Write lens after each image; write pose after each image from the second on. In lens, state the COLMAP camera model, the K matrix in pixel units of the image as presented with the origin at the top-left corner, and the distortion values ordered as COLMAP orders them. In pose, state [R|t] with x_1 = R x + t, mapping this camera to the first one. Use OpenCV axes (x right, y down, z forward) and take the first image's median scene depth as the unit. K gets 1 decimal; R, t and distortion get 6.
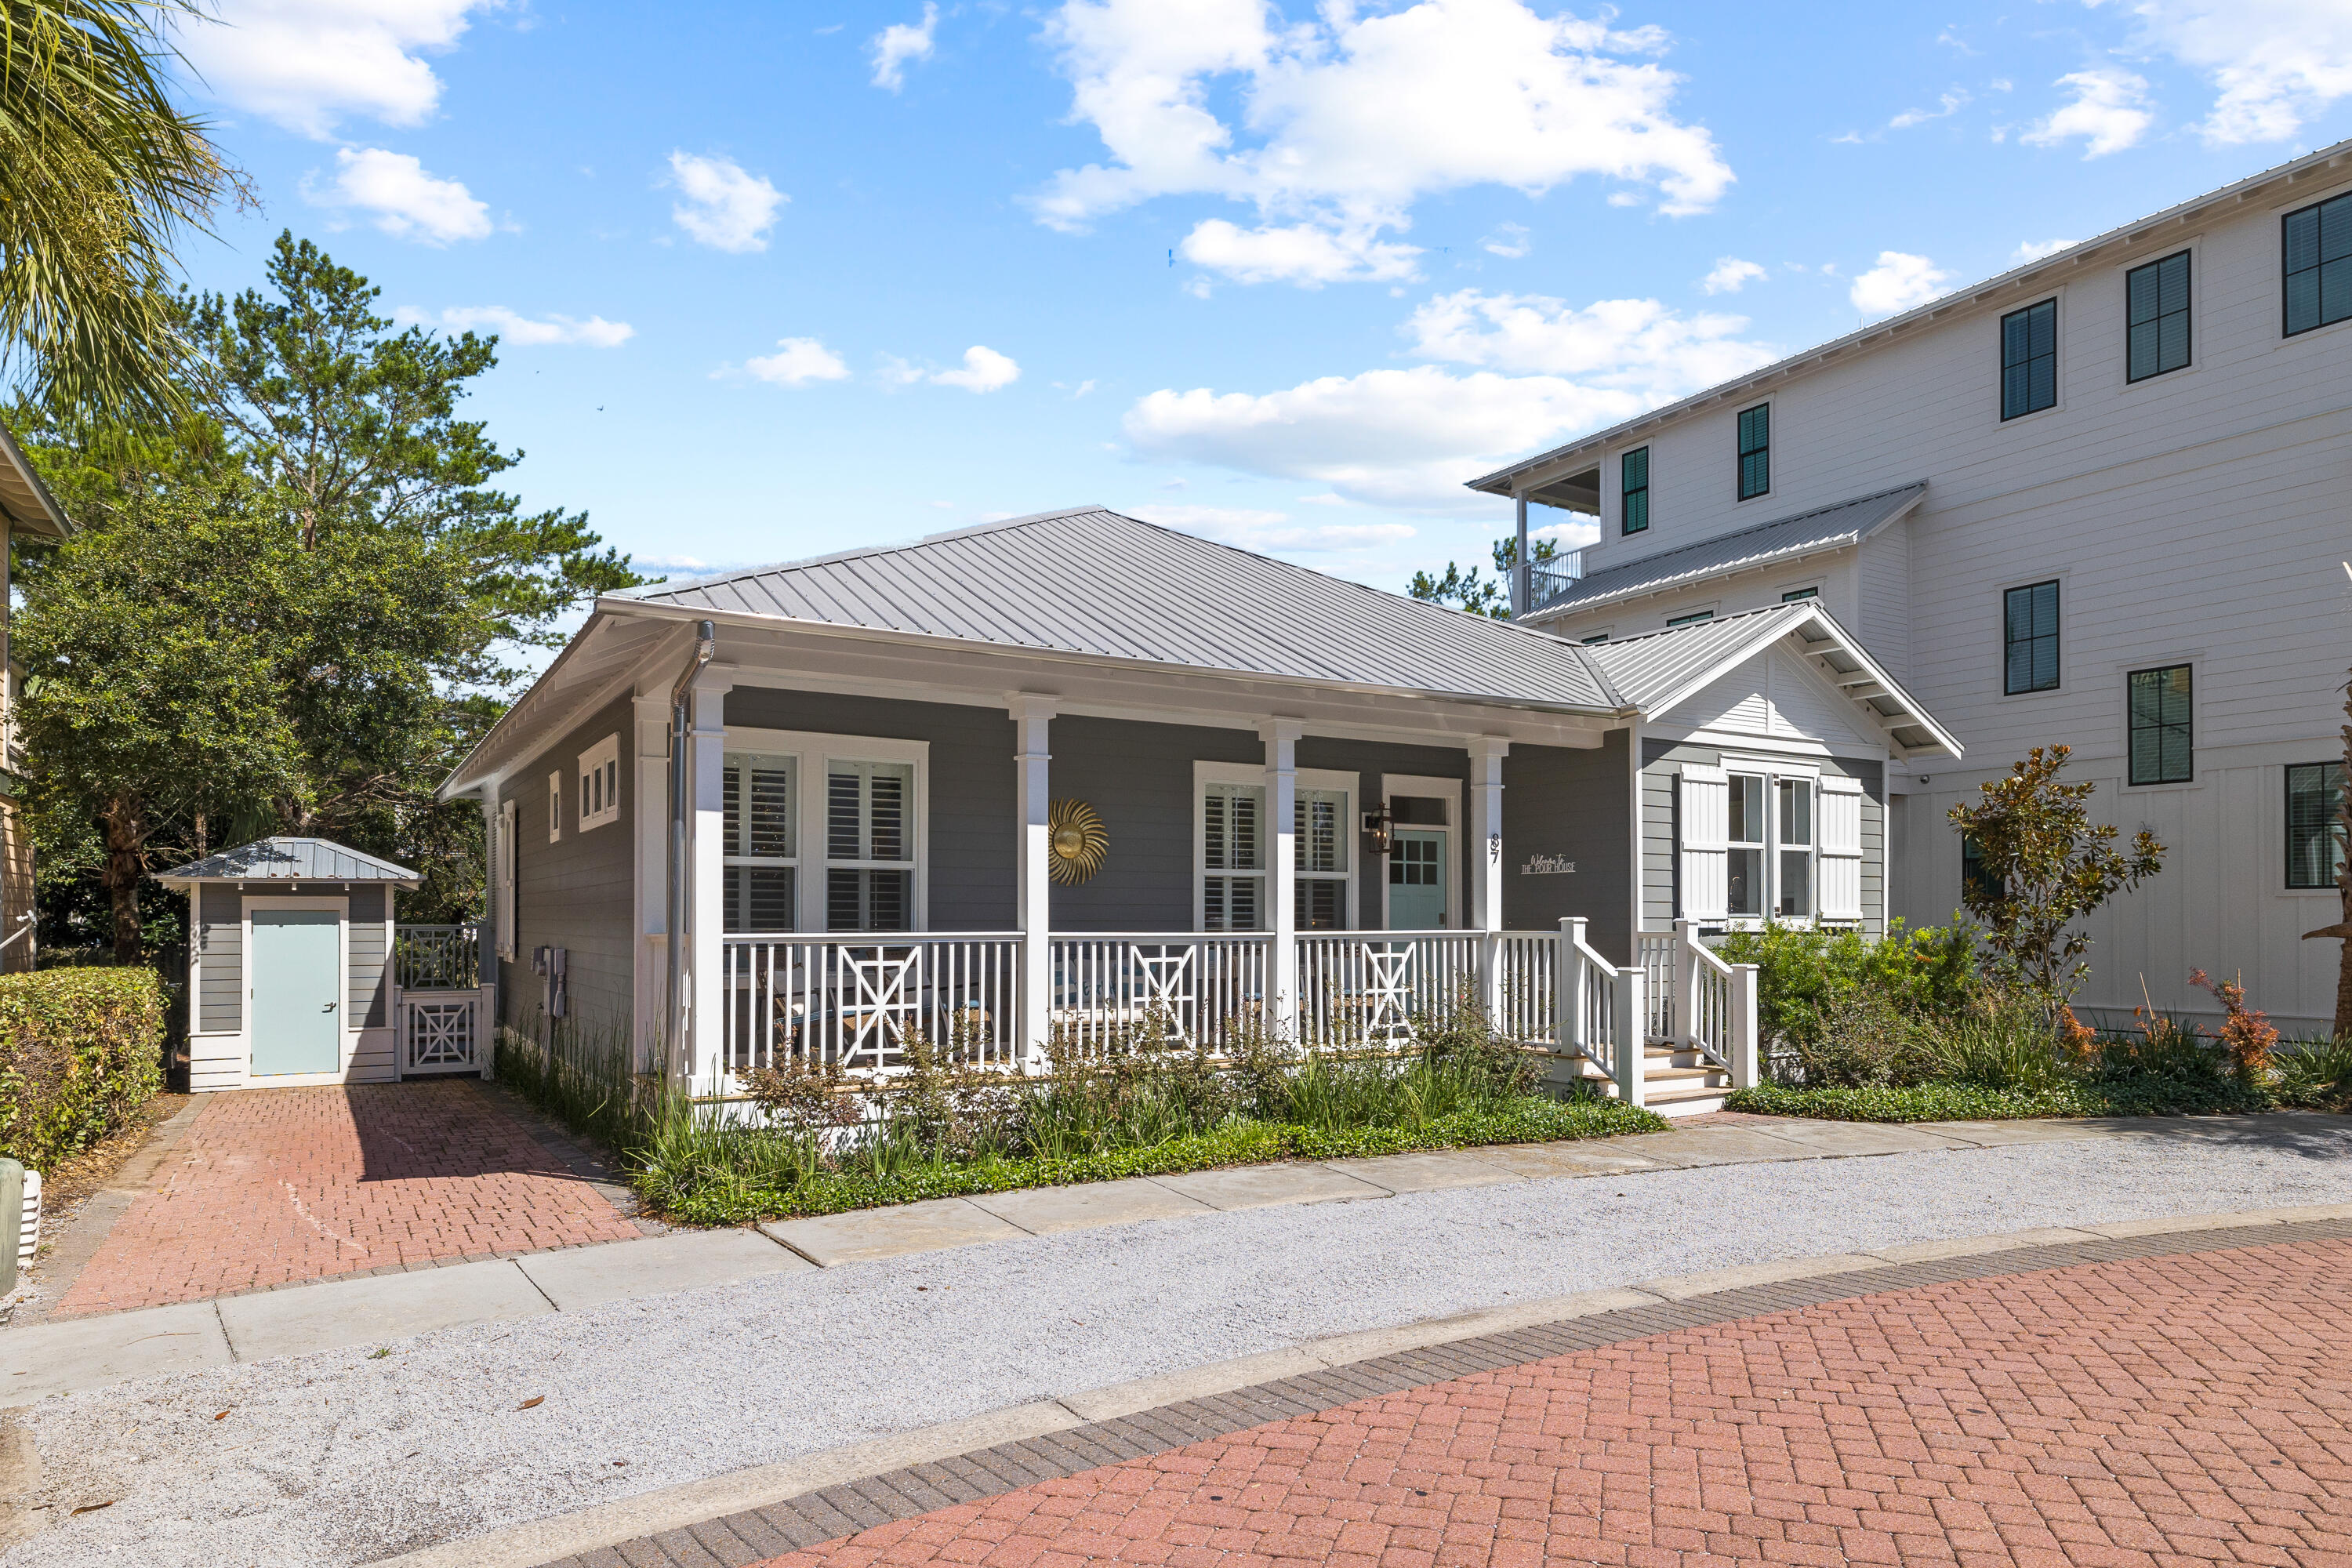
lens RADIAL K [[1385.4, 0, 1190.5], [0, 1385.4, 919.9], [0, 0, 1]] dist [-0.000711, -0.004134]
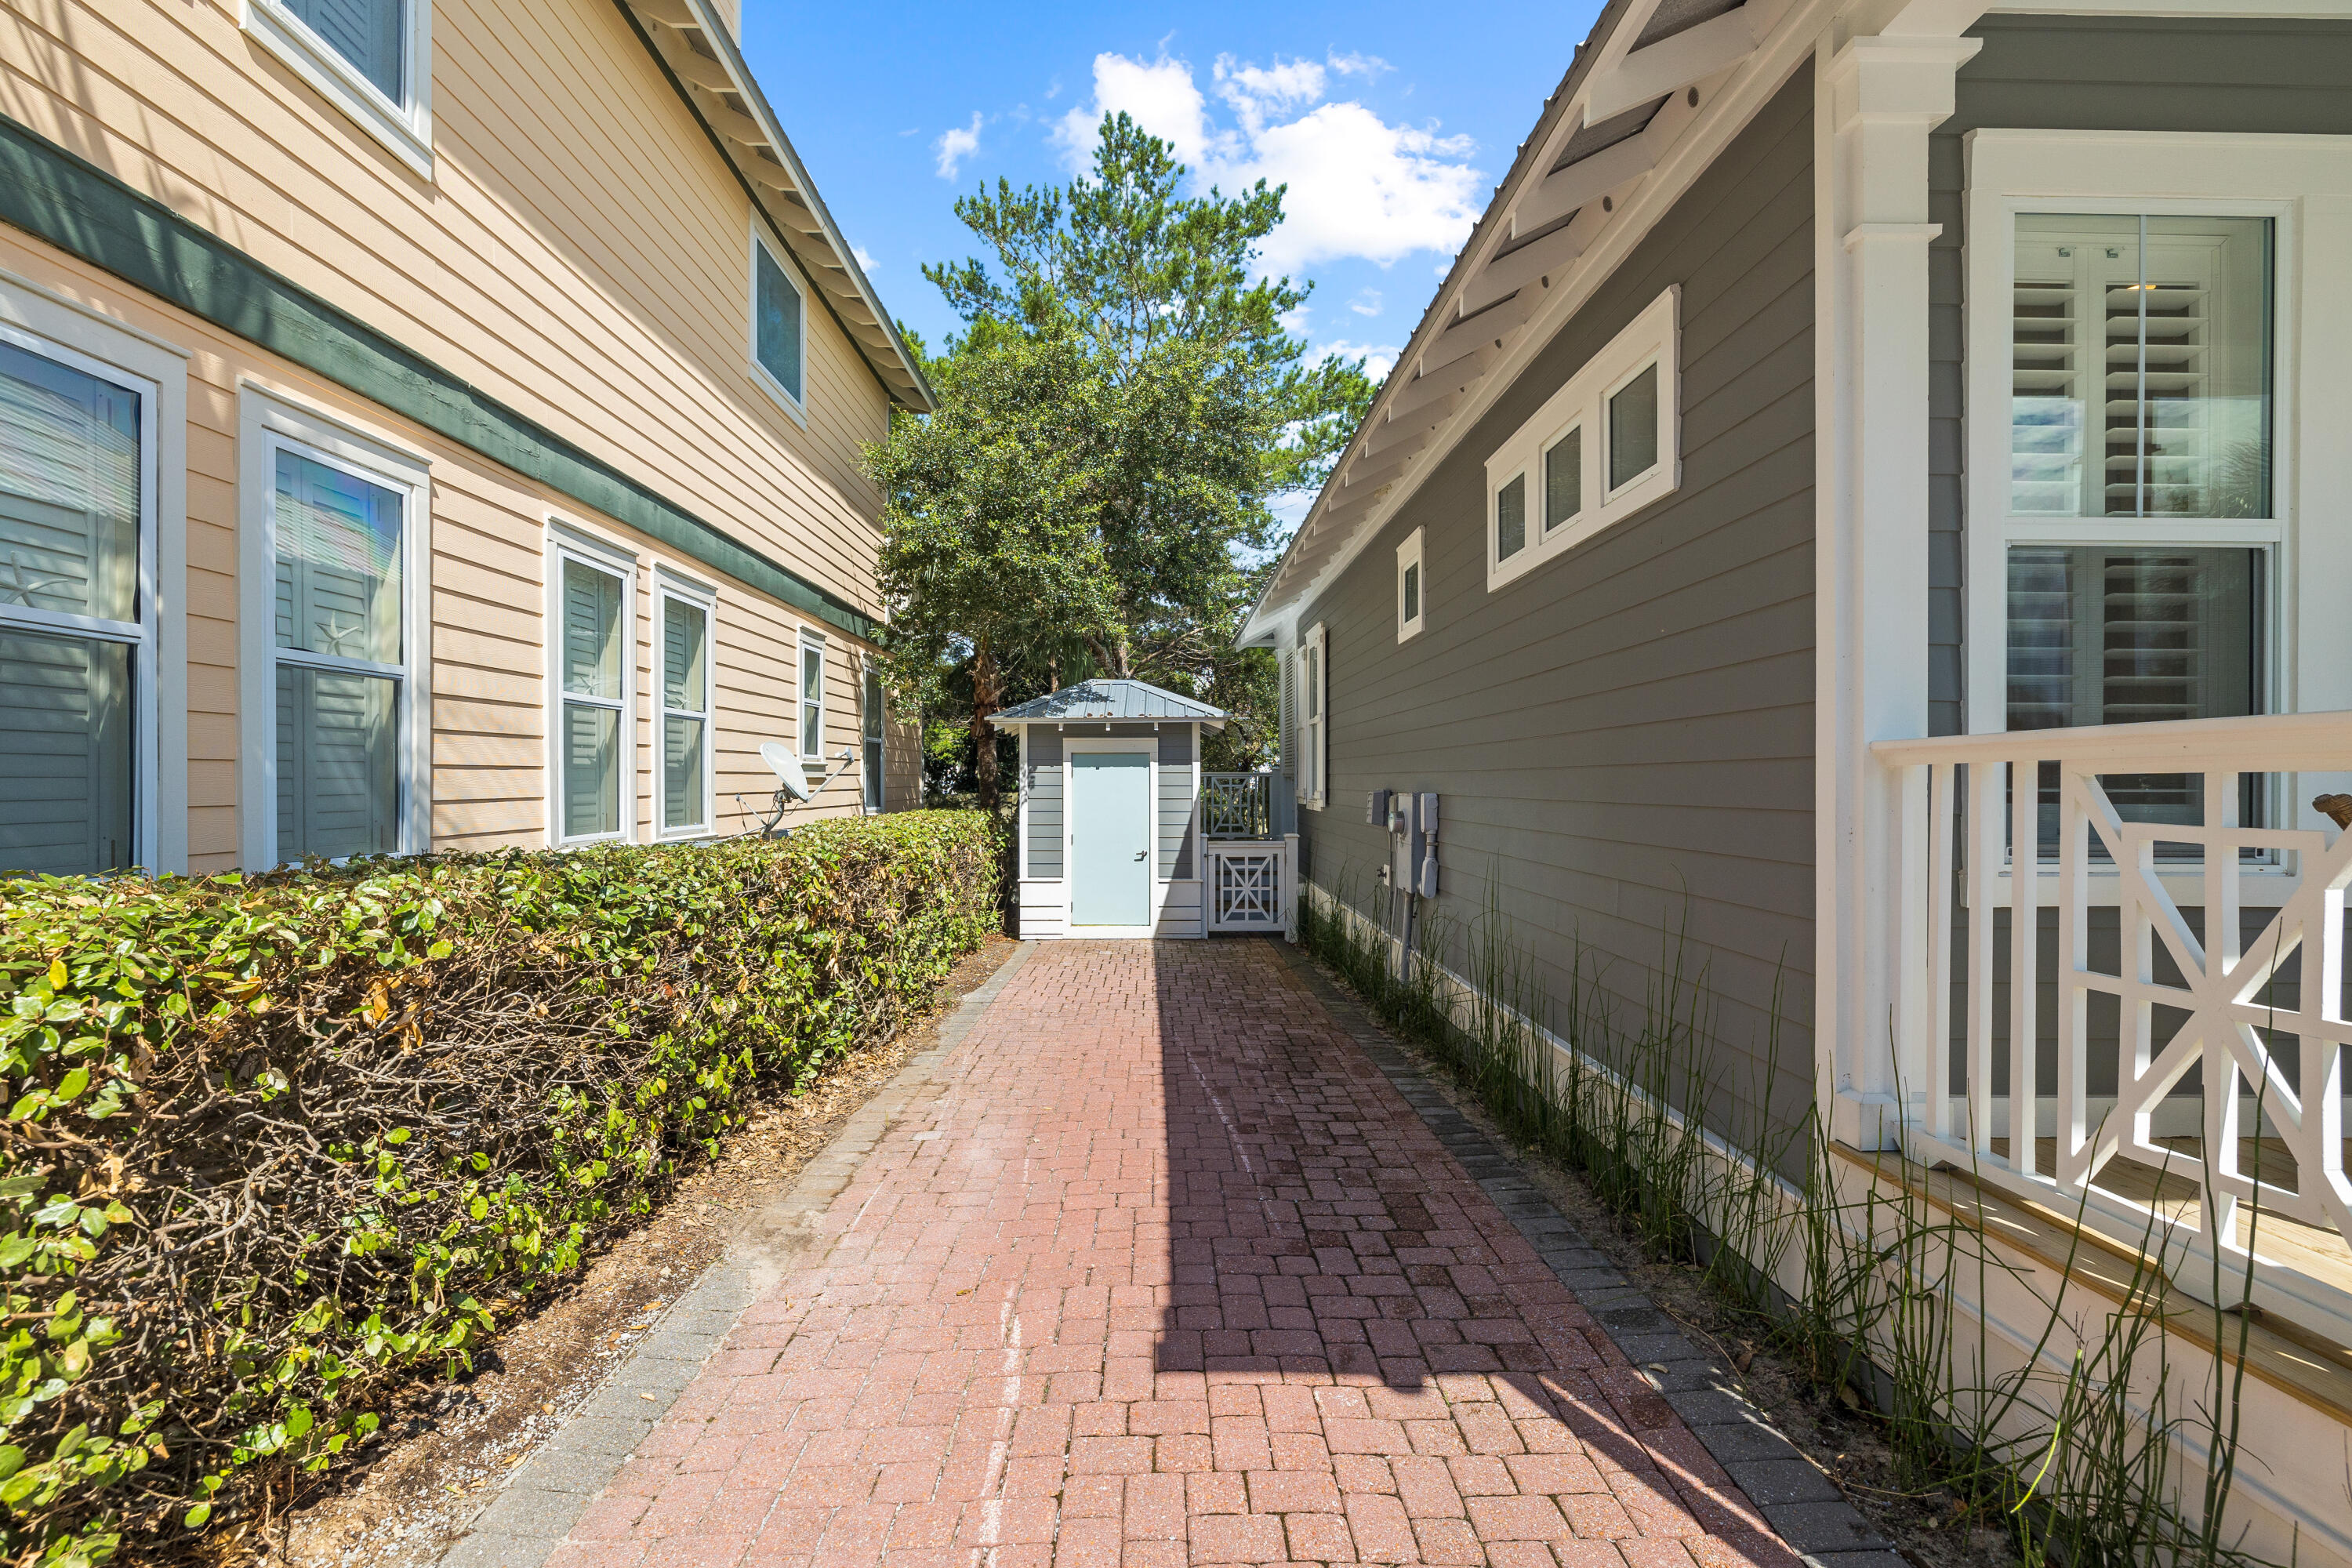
lens RADIAL K [[987.4, 0, 1176.9], [0, 987.4, 784.4], [0, 0, 1]] dist [-0.002349, 0.001257]
pose [[0.859888, 0.001230, -0.510480, -0.257064], [0.001456, 0.999987, 0.004863, 0.011460], [0.510480, -0.004925, 0.859876, 0.433369]]
